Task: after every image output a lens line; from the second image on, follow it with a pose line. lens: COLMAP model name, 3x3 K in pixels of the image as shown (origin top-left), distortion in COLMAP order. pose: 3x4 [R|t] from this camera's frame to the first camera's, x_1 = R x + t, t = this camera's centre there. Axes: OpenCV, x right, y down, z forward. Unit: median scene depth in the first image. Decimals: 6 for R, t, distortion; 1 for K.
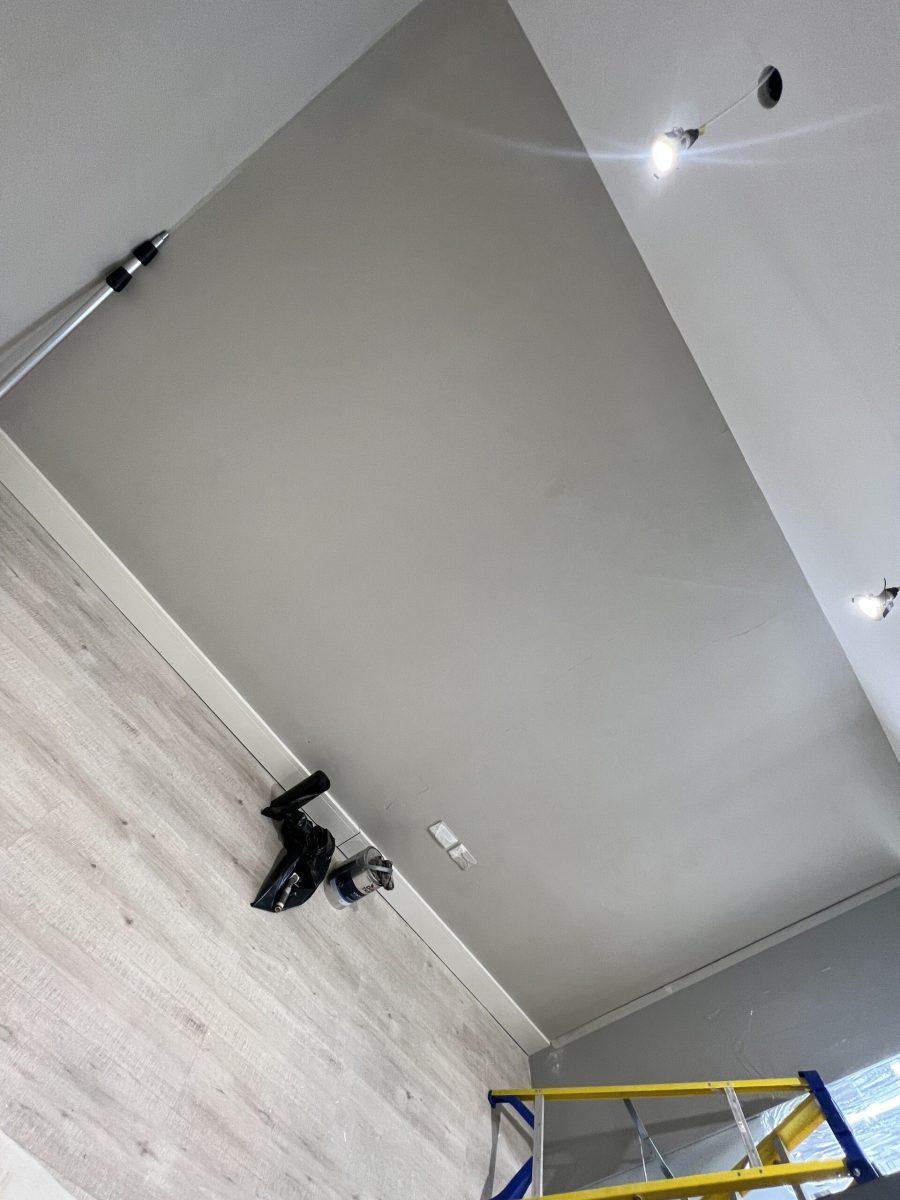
lens RADIAL K [[481.9, 0, 450.5], [0, 481.9, 601.1], [0, 0, 1]] dist [0.002869, -0.000280]
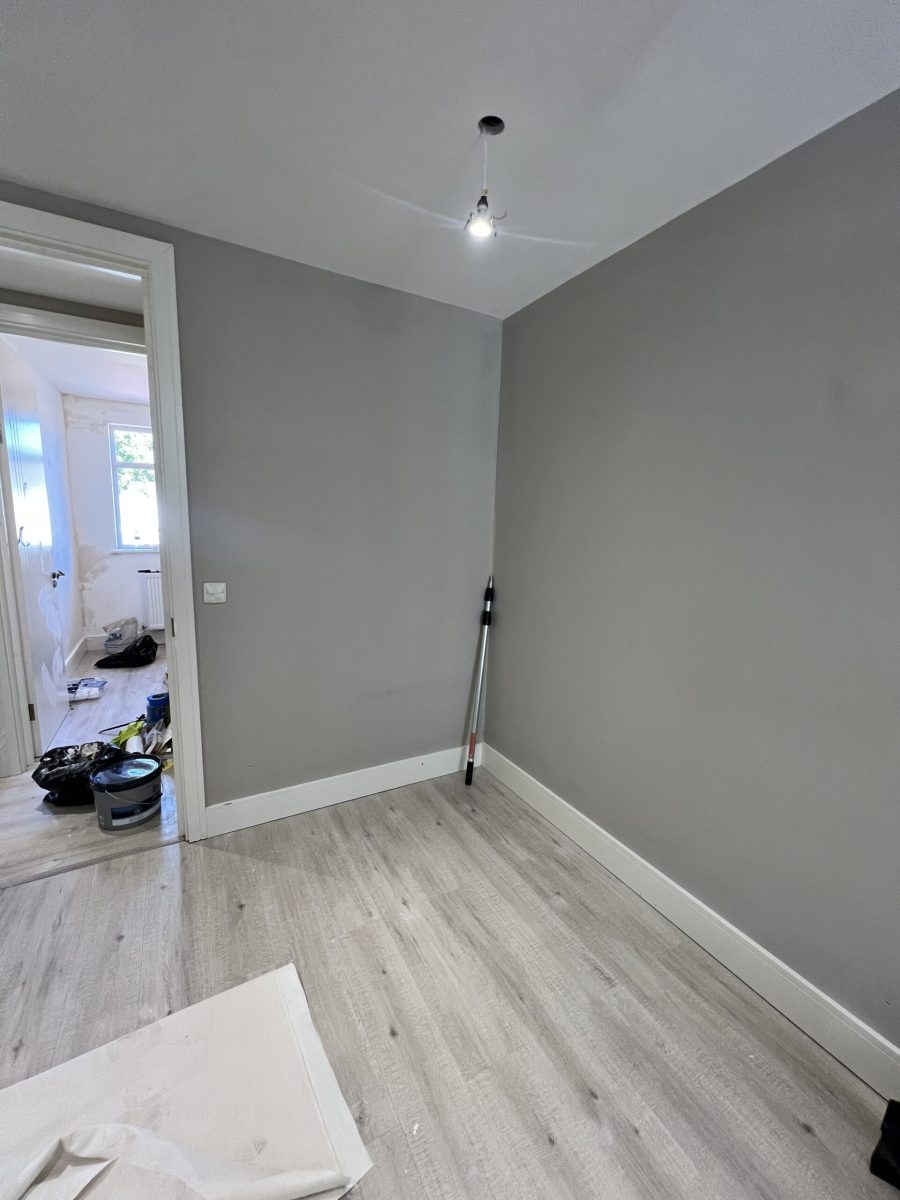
lens RADIAL K [[481.9, 0, 442.1], [0, 481.9, 597.2], [0, 0, 1]] dist [0.002869, -0.000280]
pose [[0.298111, -0.724280, -0.621730, 0.290660], [0.131767, 0.676335, -0.724712, 0.398239], [0.945393, 0.134121, 0.297059, 0.376545]]
